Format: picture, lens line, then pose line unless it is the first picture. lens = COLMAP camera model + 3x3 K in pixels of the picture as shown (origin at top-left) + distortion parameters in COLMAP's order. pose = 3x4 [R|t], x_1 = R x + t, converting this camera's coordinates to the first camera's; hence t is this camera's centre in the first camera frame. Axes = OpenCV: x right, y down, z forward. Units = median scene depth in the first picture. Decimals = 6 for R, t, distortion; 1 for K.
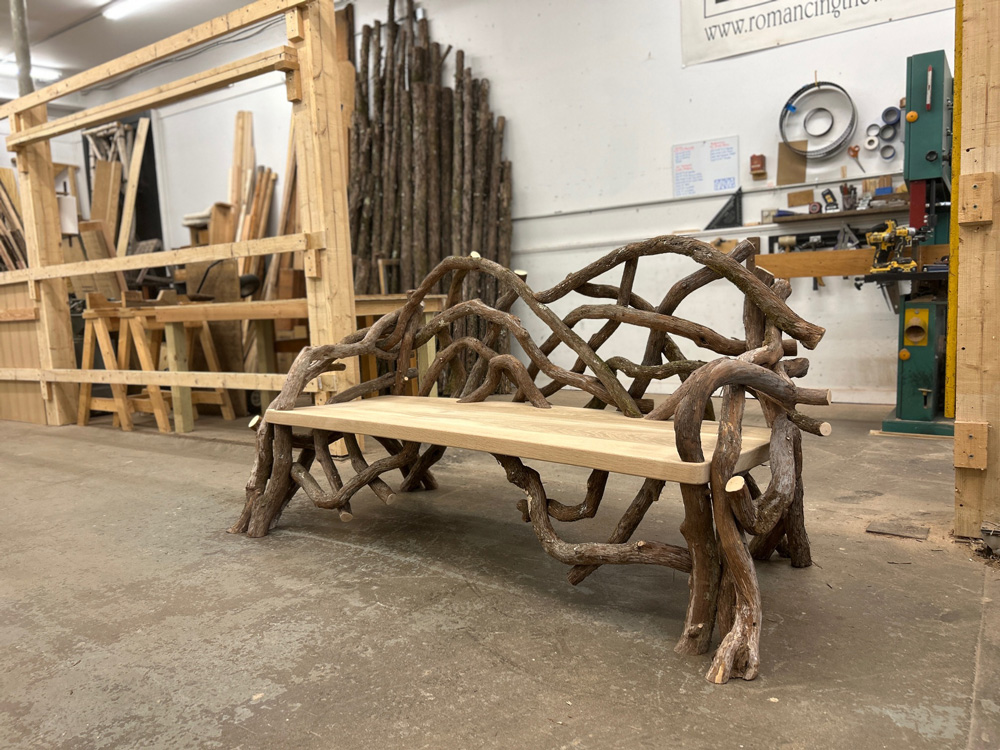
lens RADIAL K [[744.0, 0, 496.7], [0, 744.0, 377.1], [0, 0, 1]] dist [0.042816, -0.038285]
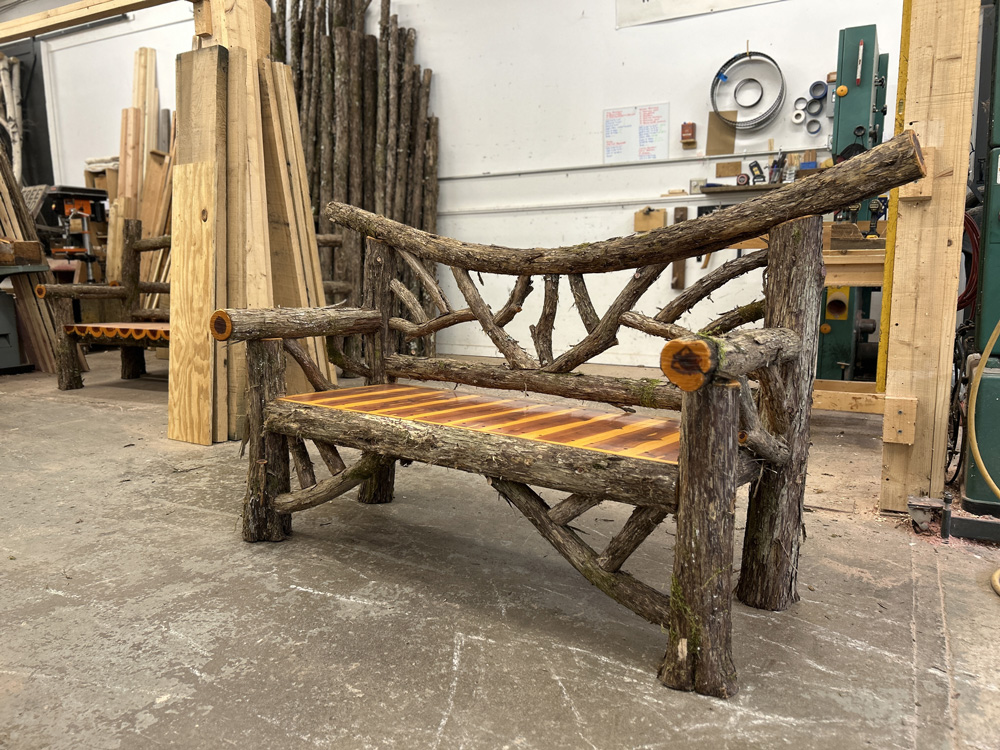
lens RADIAL K [[747.0, 0, 496.0], [0, 747.0, 375.3], [0, 0, 1]] dist [0.033730, -0.025389]
pose [[0.994084, 0.013193, 0.107813, -0.007698], [-0.017970, 0.998893, 0.043461, -0.001795], [-0.107120, -0.045141, 0.993221, 0.025108]]
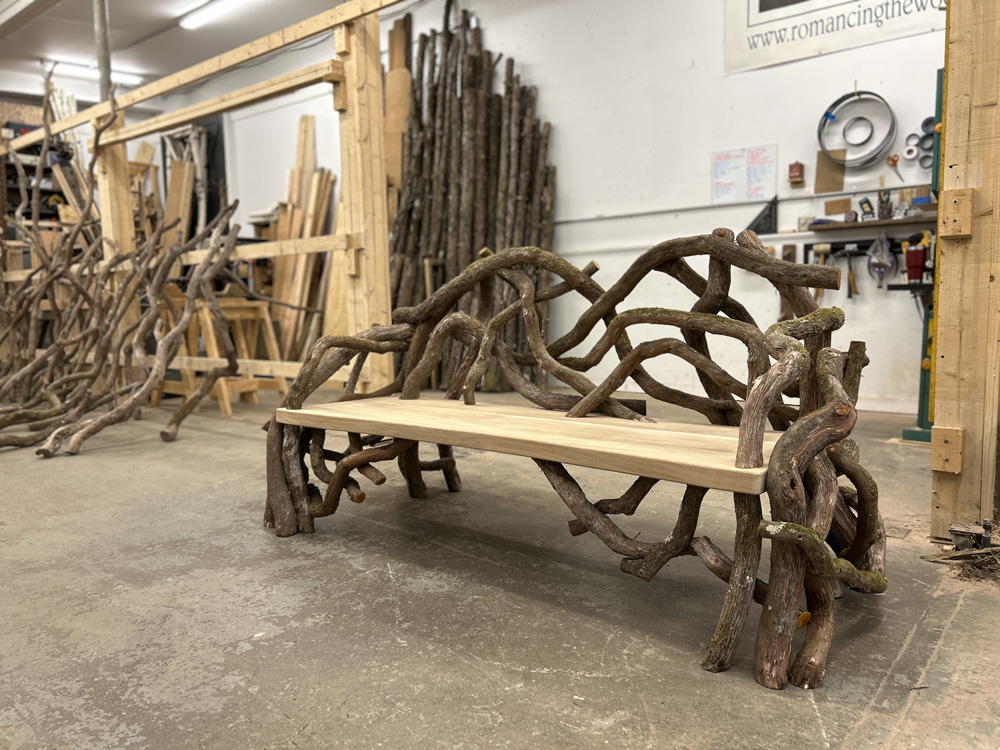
lens RADIAL K [[744.0, 0, 496.7], [0, 744.0, 377.1], [0, 0, 1]] dist [0.042816, -0.038285]
pose [[0.996131, 0.033161, -0.081389, 0.039218], [-0.033224, 0.999448, 0.000572, 0.004432], [0.081363, 0.002134, 0.996682, -0.038199]]
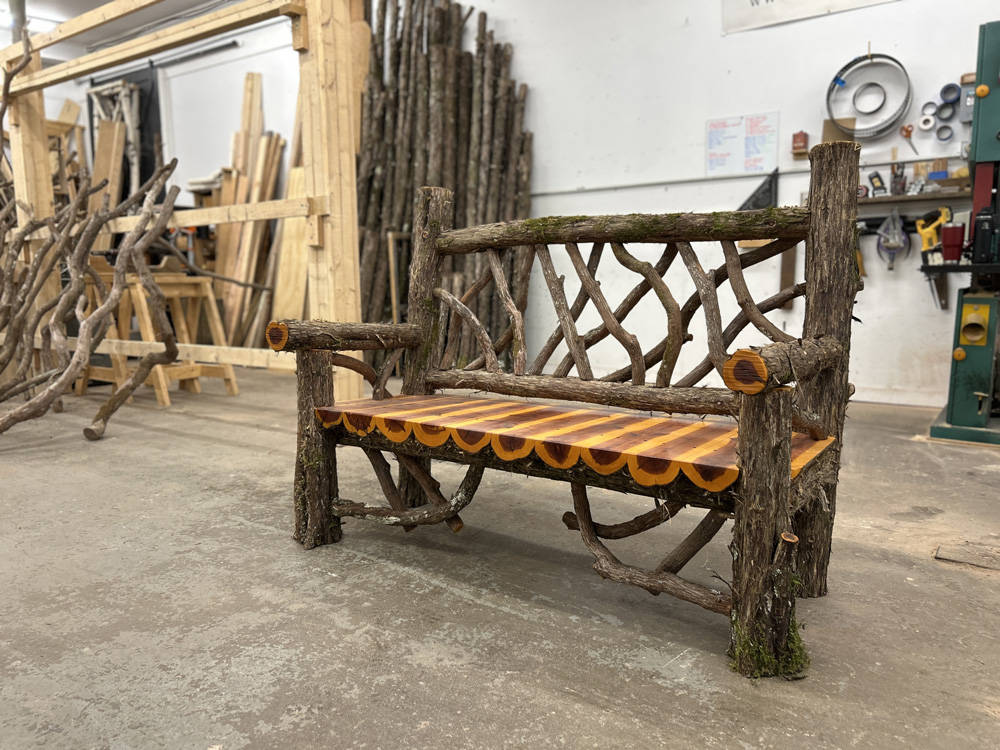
lens RADIAL K [[747.0, 0, 496.0], [0, 747.0, 375.3], [0, 0, 1]] dist [0.033730, -0.025389]
pose [[0.999235, 0.037590, -0.010801, -0.006171], [-0.037354, 0.999076, 0.021276, -0.002179], [0.011591, -0.020857, 0.999715, 0.060092]]
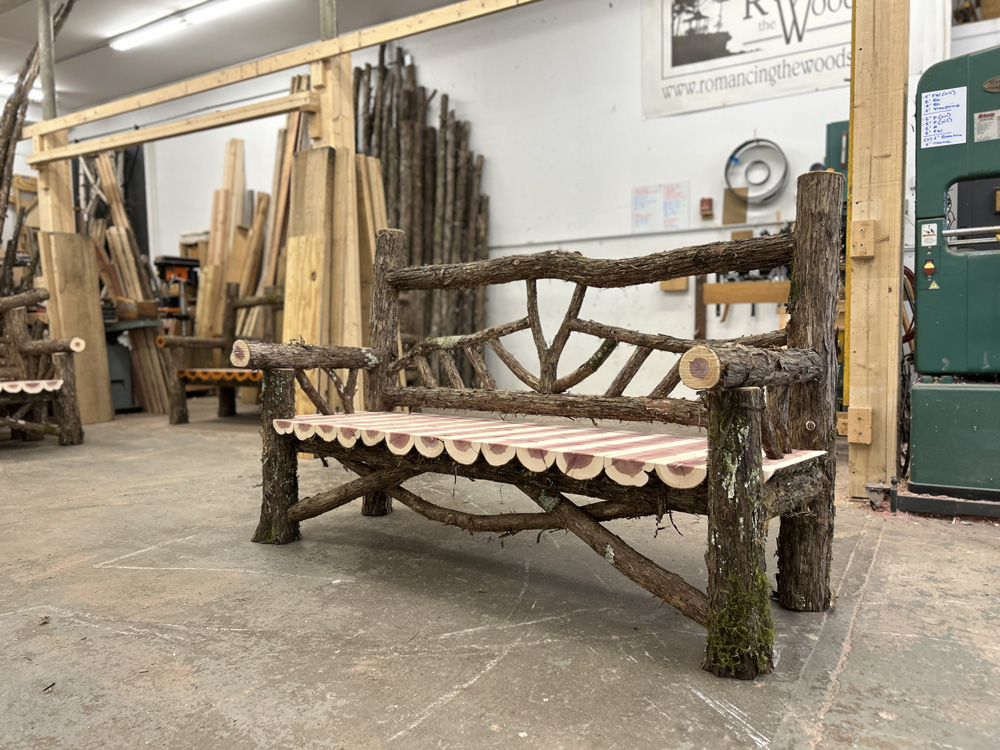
lens RADIAL K [[743.1, 0, 495.2], [0, 743.1, 377.4], [0, 0, 1]] dist [0.044432, -0.039599]
pose [[0.998003, 0.023495, 0.058630, -0.036295], [-0.021177, 0.998981, -0.039850, 0.031417], [-0.059506, 0.038528, 0.997484, -0.117099]]
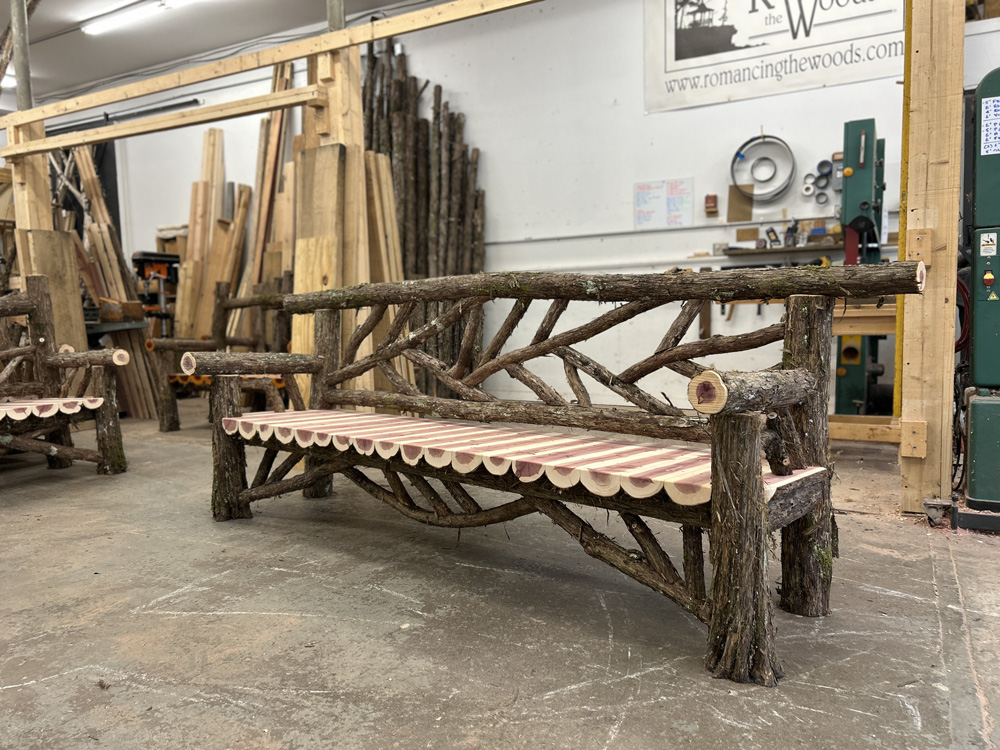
lens RADIAL K [[744.0, 0, 496.7], [0, 744.0, 377.1], [0, 0, 1]] dist [0.042816, -0.038285]
pose [[0.994067, 0.013572, 0.107916, -0.093619], [-0.010957, 0.999633, -0.024789, 0.010693], [-0.108213, 0.023459, 0.993851, -0.085512]]
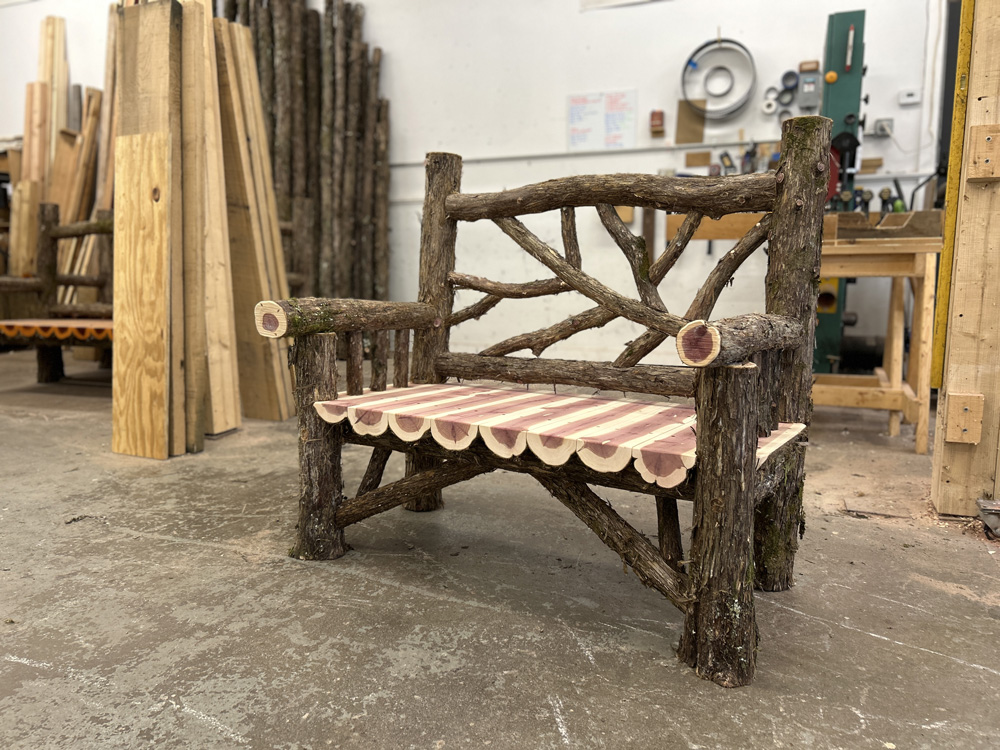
lens RADIAL K [[749.2, 0, 496.7], [0, 749.2, 371.7], [0, 0, 1]] dist [0.028997, -0.021951]
pose [[0.975899, 0.000535, 0.218221, -0.063436], [-0.009841, 0.999088, 0.041560, -0.000521], [-0.217999, -0.042706, 0.975014, 0.090335]]
